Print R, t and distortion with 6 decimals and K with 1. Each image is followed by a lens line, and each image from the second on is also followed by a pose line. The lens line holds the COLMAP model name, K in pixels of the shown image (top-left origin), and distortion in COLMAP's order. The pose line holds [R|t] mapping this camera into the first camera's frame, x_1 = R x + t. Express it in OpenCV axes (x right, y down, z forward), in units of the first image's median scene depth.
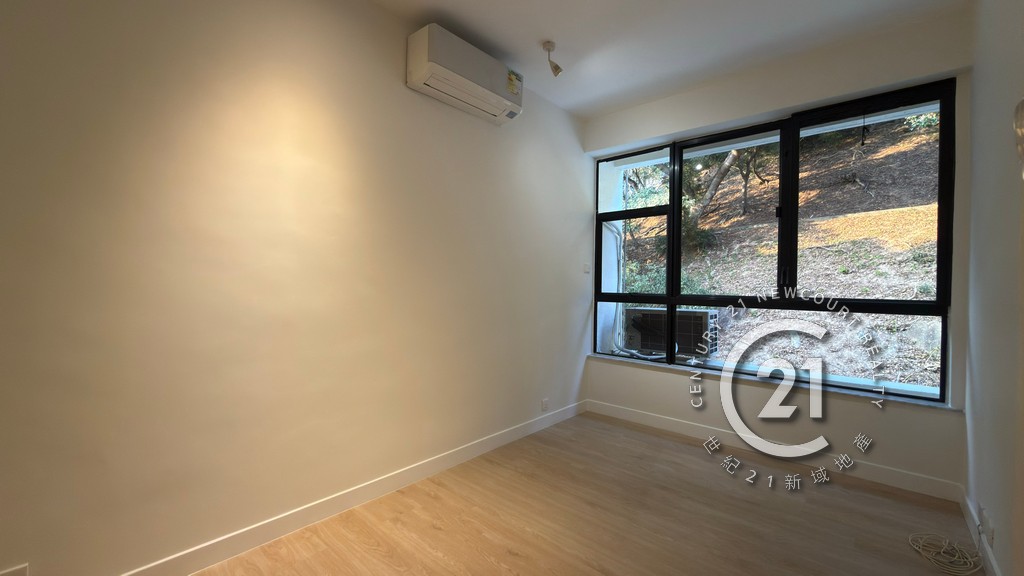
lens RADIAL K [[409.3, 0, 515.7], [0, 409.3, 284.6], [0, 0, 1]] dist [0.000105, -0.000099]
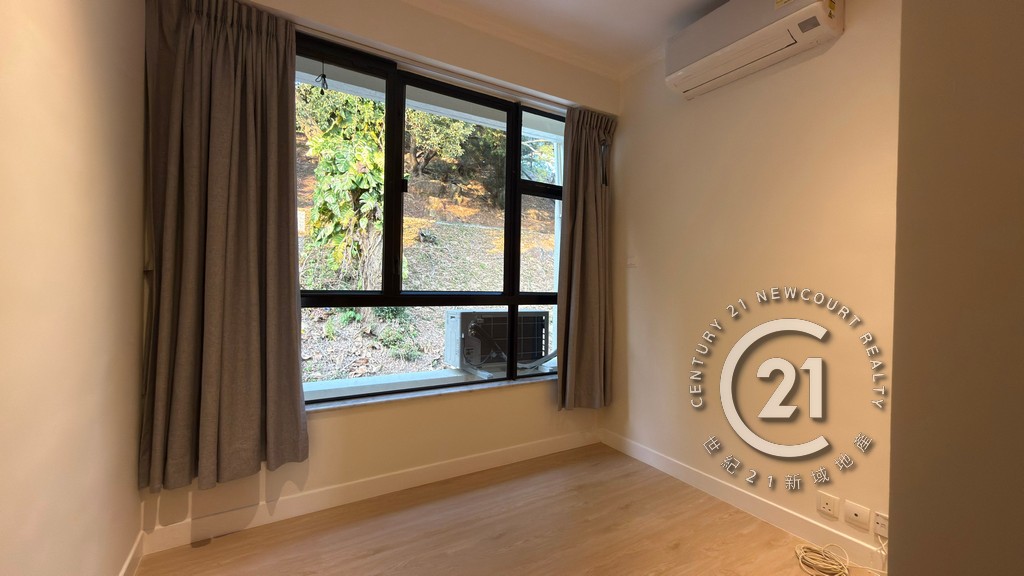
lens RADIAL K [[409.3, 0, 515.7], [0, 409.3, 284.6], [0, 0, 1]] dist [0.000105, -0.000099]
pose [[0.295376, -0.020937, 0.955152, -0.337603], [-0.020414, 0.999393, 0.028219, -0.008376], [-0.955163, -0.027834, 0.294770, 0.763352]]
